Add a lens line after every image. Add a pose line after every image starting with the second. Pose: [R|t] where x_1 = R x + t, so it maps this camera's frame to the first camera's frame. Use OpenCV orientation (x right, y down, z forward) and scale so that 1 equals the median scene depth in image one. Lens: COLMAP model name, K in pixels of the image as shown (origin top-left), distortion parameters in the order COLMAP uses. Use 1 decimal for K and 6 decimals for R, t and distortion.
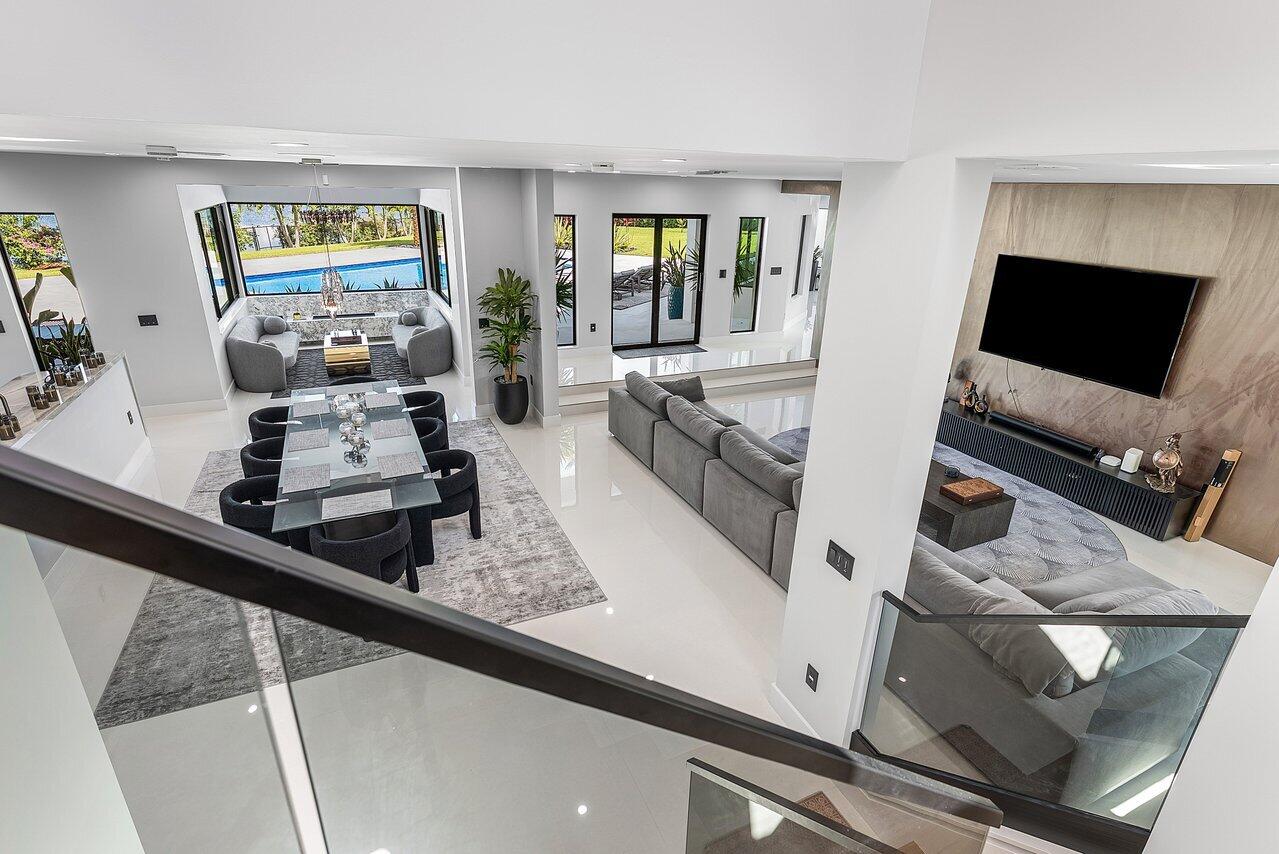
lens RADIAL K [[630.1, 0, 645.9], [0, 630.1, 425.5], [0, 0, 1]] dist [0.010890, -0.000006]
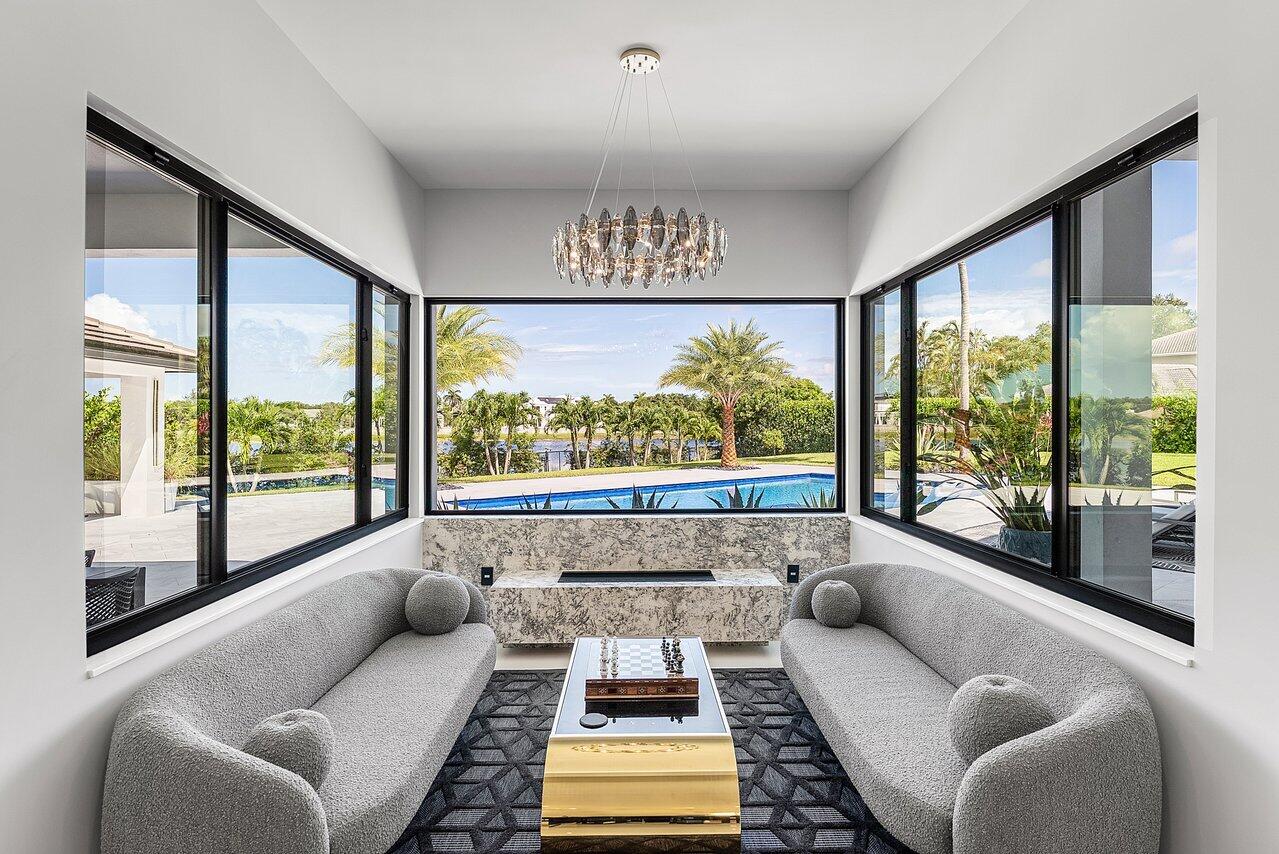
lens RADIAL K [[674.1, 0, 646.0], [0, 674.1, 423.3], [0, 0, 1]] dist [-0.004355, -0.000099]
pose [[0.918112, -0.027108, -0.395393, -0.368752], [-0.118200, 0.933525, -0.338467, -0.145198], [0.378284, 0.357486, 0.853876, 0.745077]]
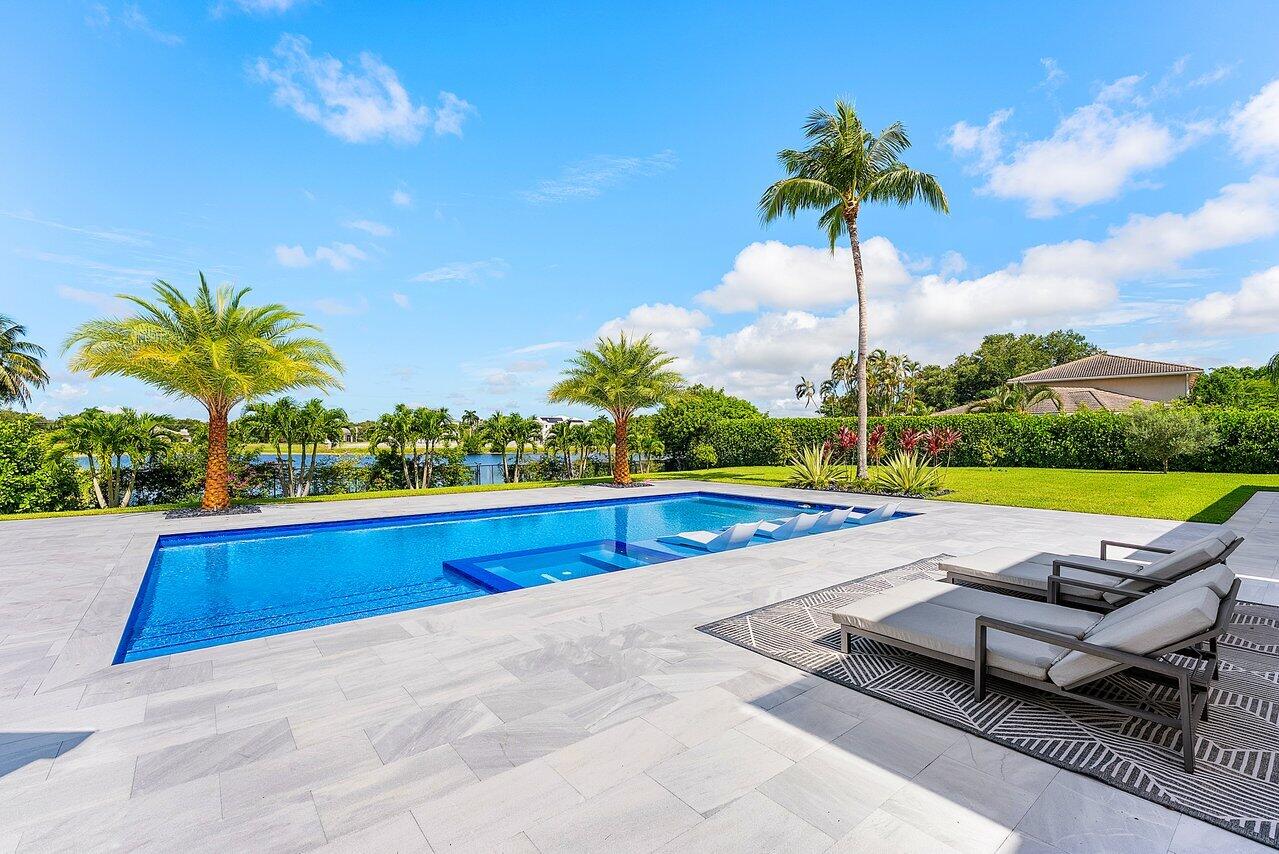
lens RADIAL K [[543.7, 0, 637.4], [0, 543.7, 431.4], [0, 0, 1]] dist [-0.001090, -0.000473]
pose [[0.913966, -0.029581, -0.404711, -0.231560], [-0.125354, 0.927978, -0.350917, -0.356171], [0.385943, 0.371458, 0.844433, 1.309328]]
